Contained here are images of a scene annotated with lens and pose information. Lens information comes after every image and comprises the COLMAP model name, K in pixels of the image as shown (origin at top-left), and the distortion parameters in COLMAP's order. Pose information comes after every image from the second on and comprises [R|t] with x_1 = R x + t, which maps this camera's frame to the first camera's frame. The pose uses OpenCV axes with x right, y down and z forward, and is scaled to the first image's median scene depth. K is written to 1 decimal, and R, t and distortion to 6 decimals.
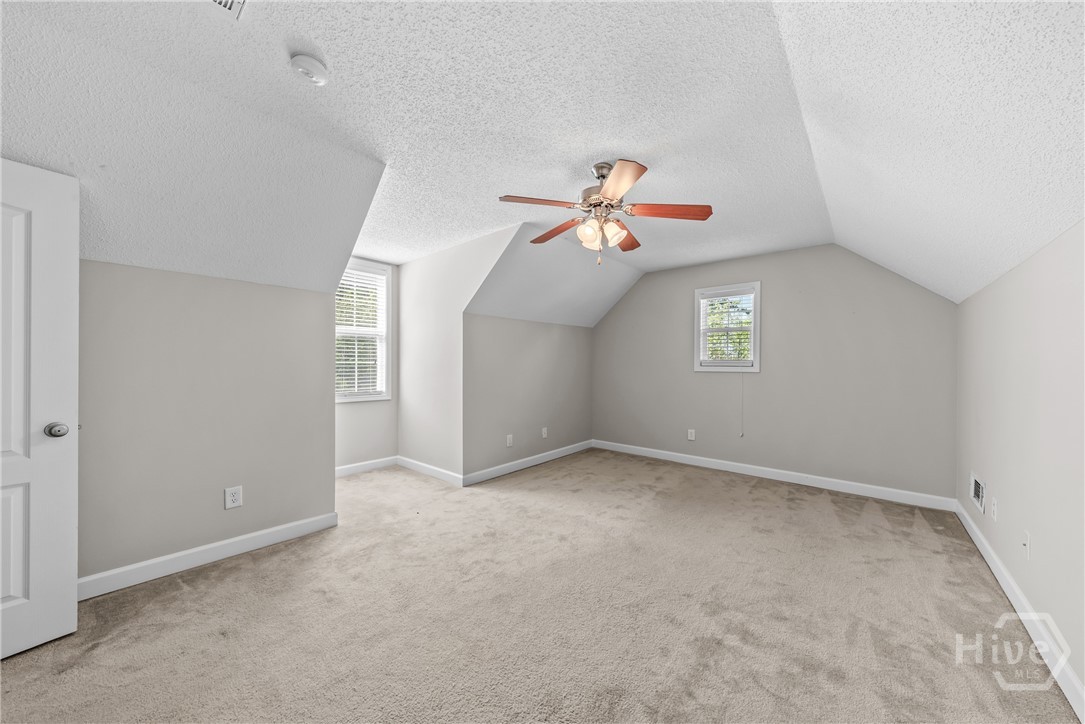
lens RADIAL K [[365.1, 0, 542.5], [0, 365.1, 362.0], [0, 0, 1]] dist [0.000365, -0.000028]
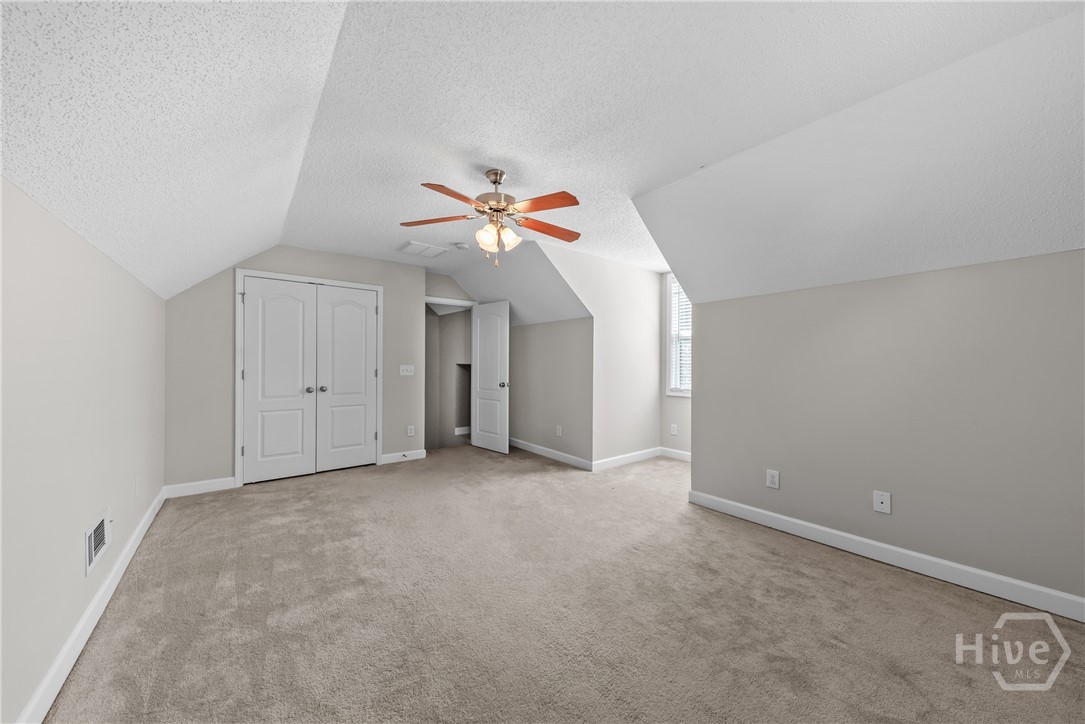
lens RADIAL K [[365.1, 0, 542.5], [0, 365.1, 362.0], [0, 0, 1]] dist [0.000365, -0.000028]
pose [[-0.166523, -0.007691, -0.986008, 0.739992], [0.005880, 0.999944, -0.008793, 0.009950], [0.986020, -0.007262, -0.166468, 0.826714]]
